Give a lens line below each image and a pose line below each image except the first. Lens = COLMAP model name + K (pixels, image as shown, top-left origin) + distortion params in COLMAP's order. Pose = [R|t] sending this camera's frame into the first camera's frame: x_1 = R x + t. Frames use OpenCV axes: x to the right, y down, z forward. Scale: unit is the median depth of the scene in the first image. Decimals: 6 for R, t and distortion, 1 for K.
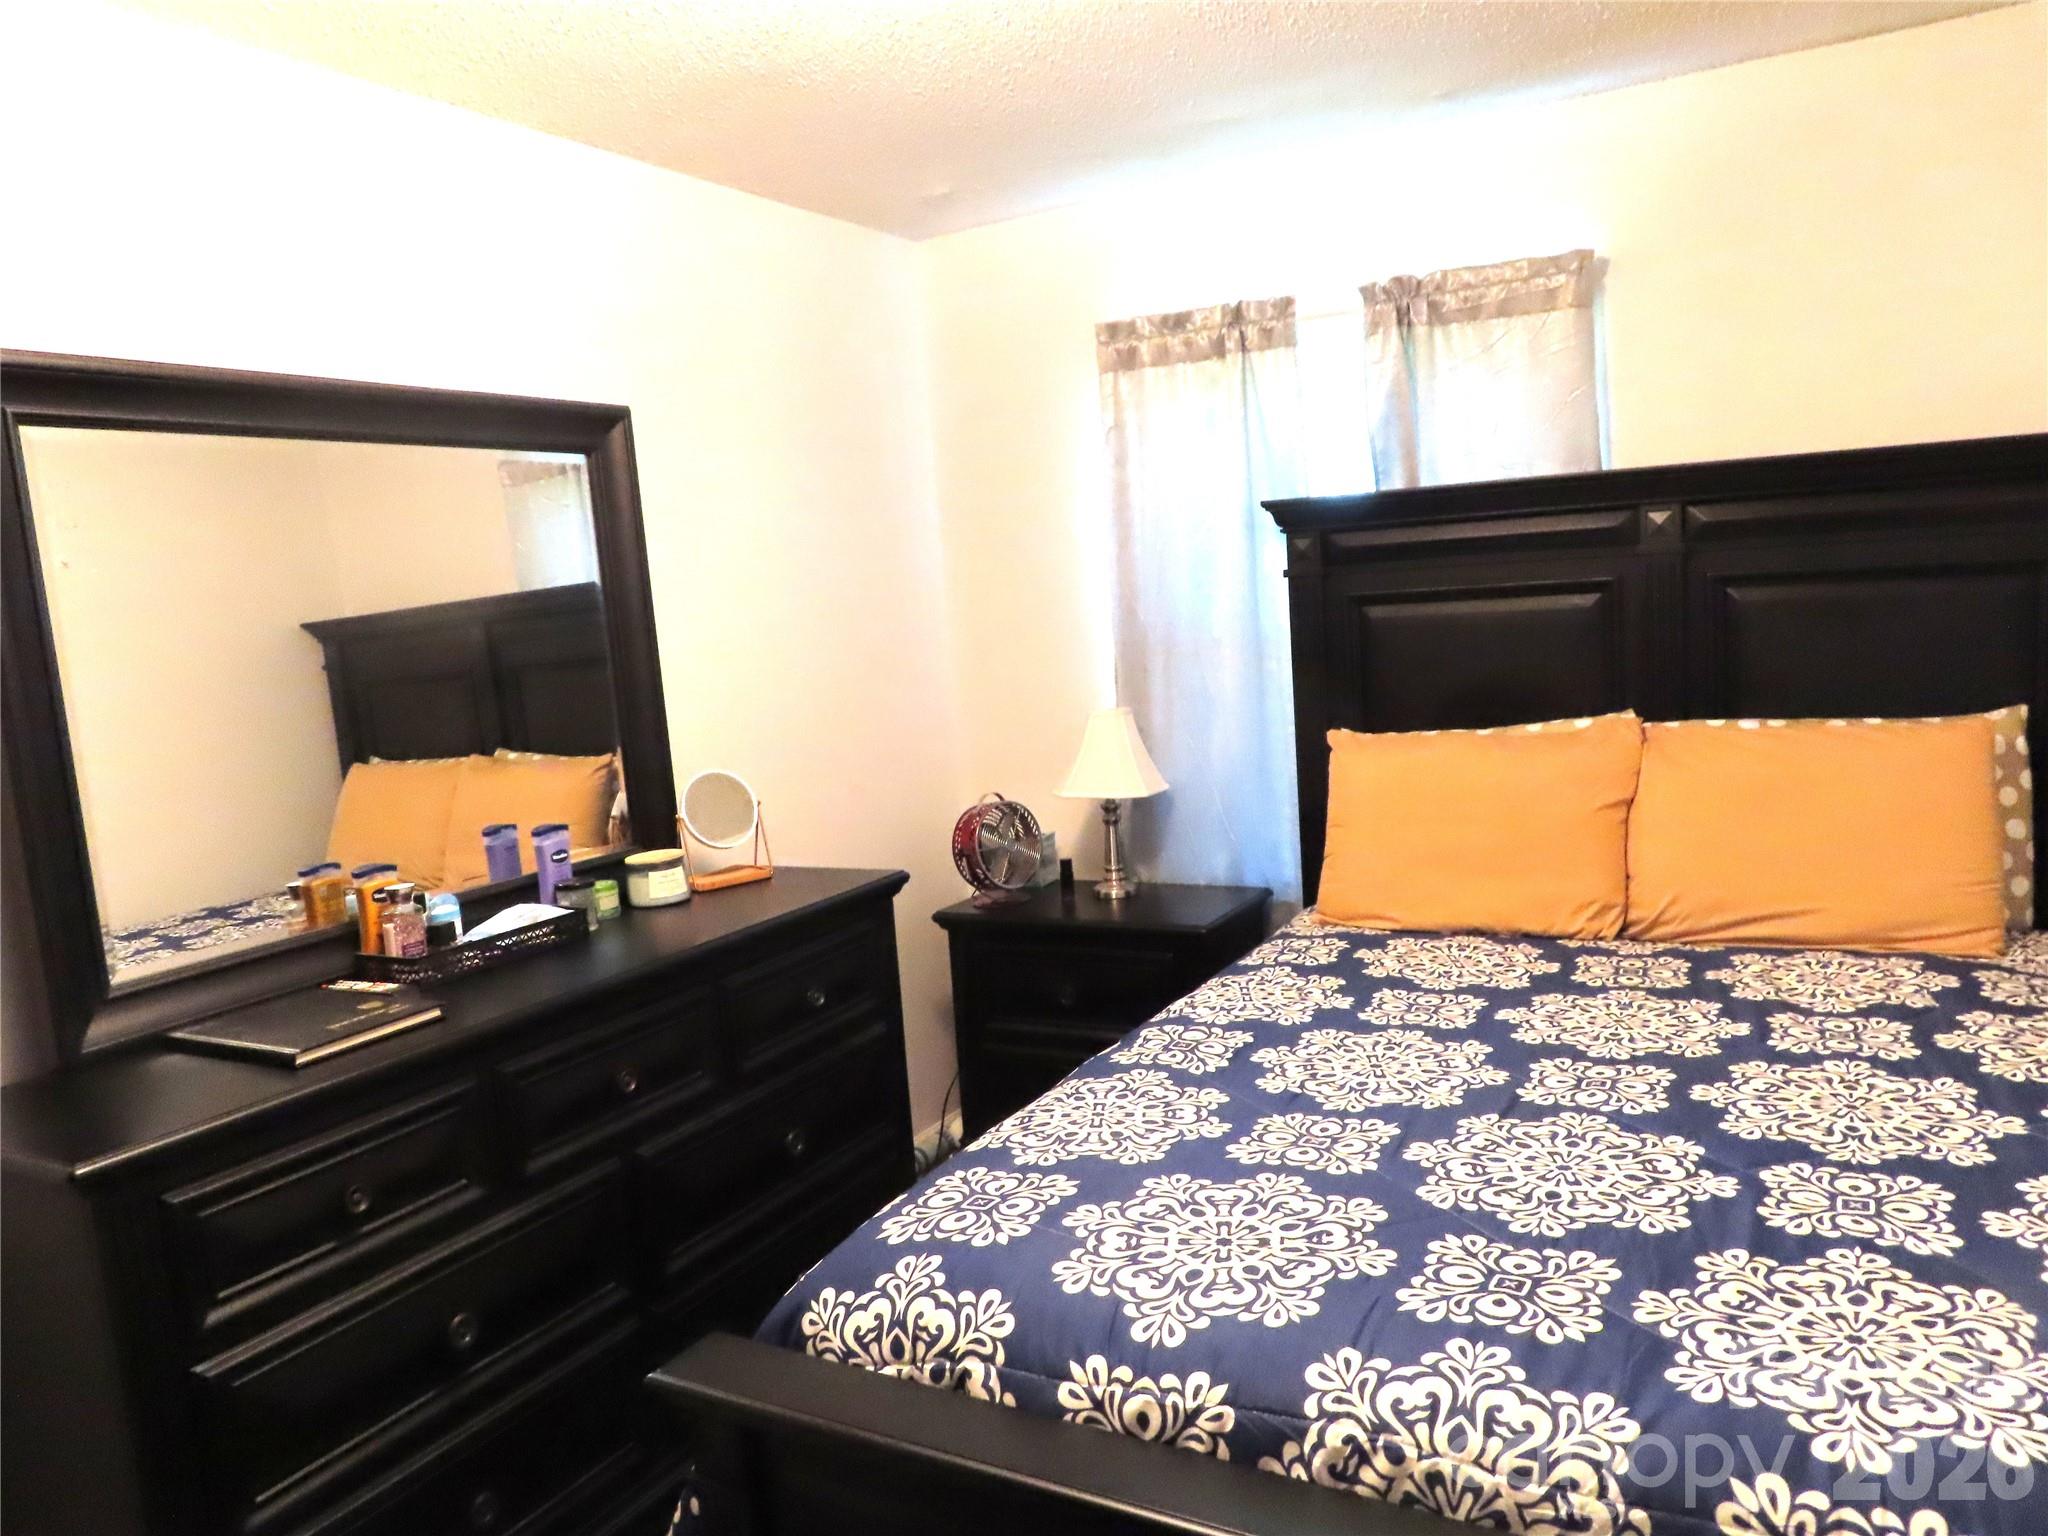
lens RADIAL K [[1467.0, 0, 1023.7], [0, 1467.0, 775.0], [0, 0, 1]] dist [-0.006345, 0.003390]
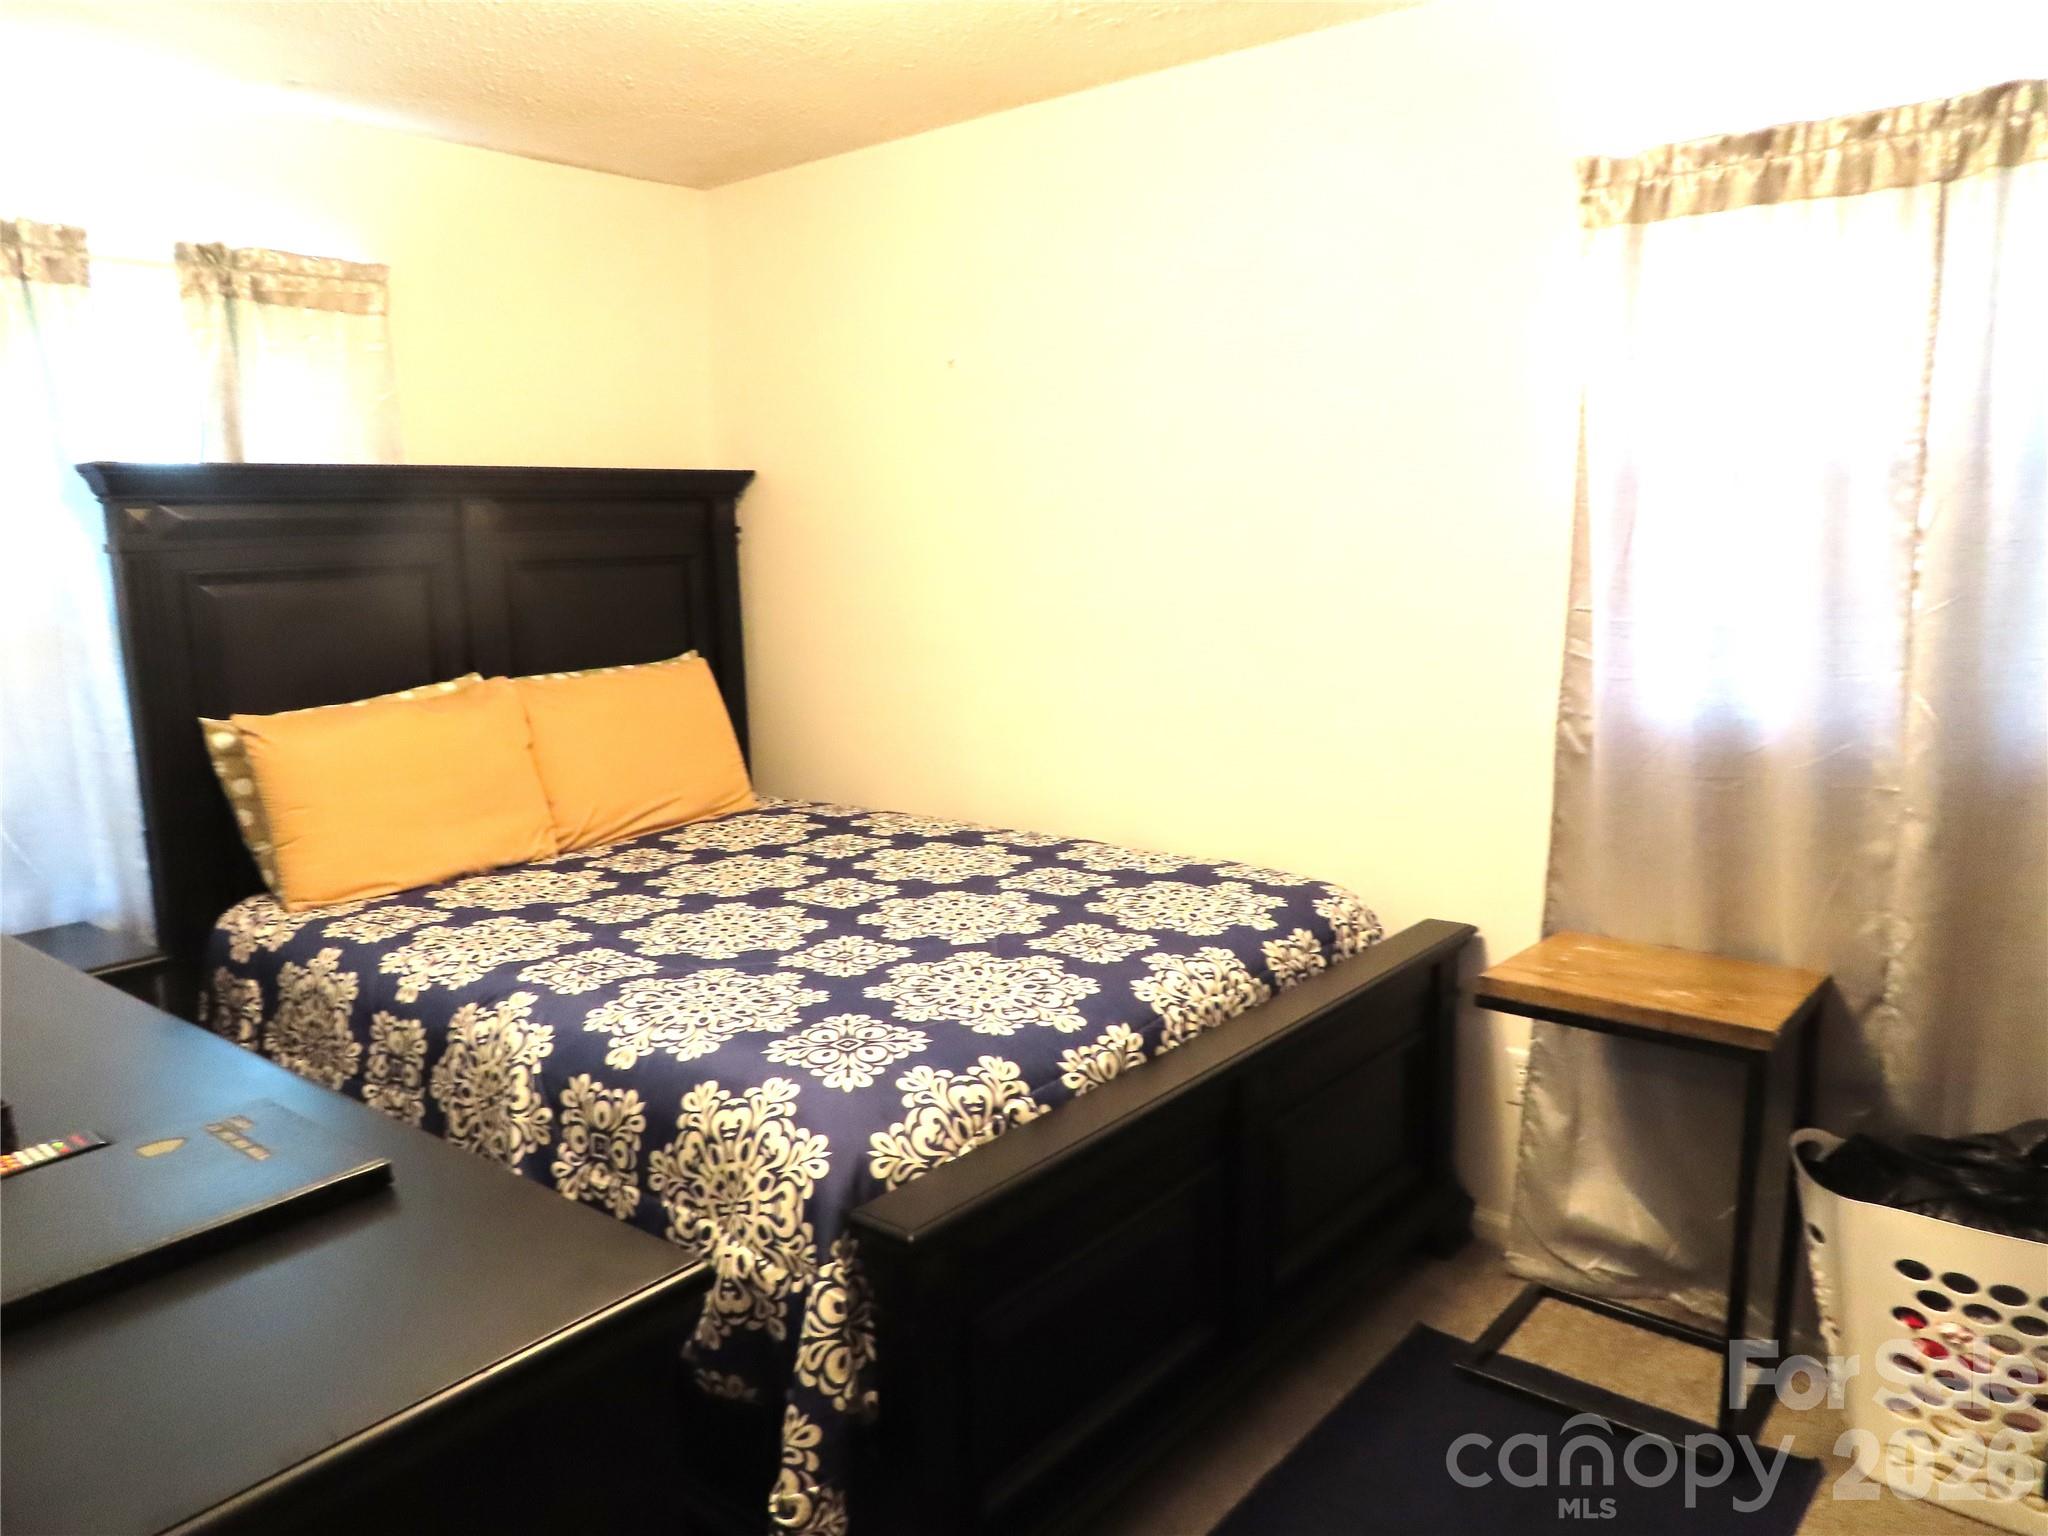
lens RADIAL K [[1467.0, 0, 1020.7], [0, 1467.0, 765.1], [0, 0, 1]] dist [-0.006345, 0.003390]
pose [[0.182668, -0.100601, 0.978014, -0.880482], [0.138969, 0.987406, 0.075611, 0.001079], [-0.973304, 0.122102, 0.194348, 0.475824]]
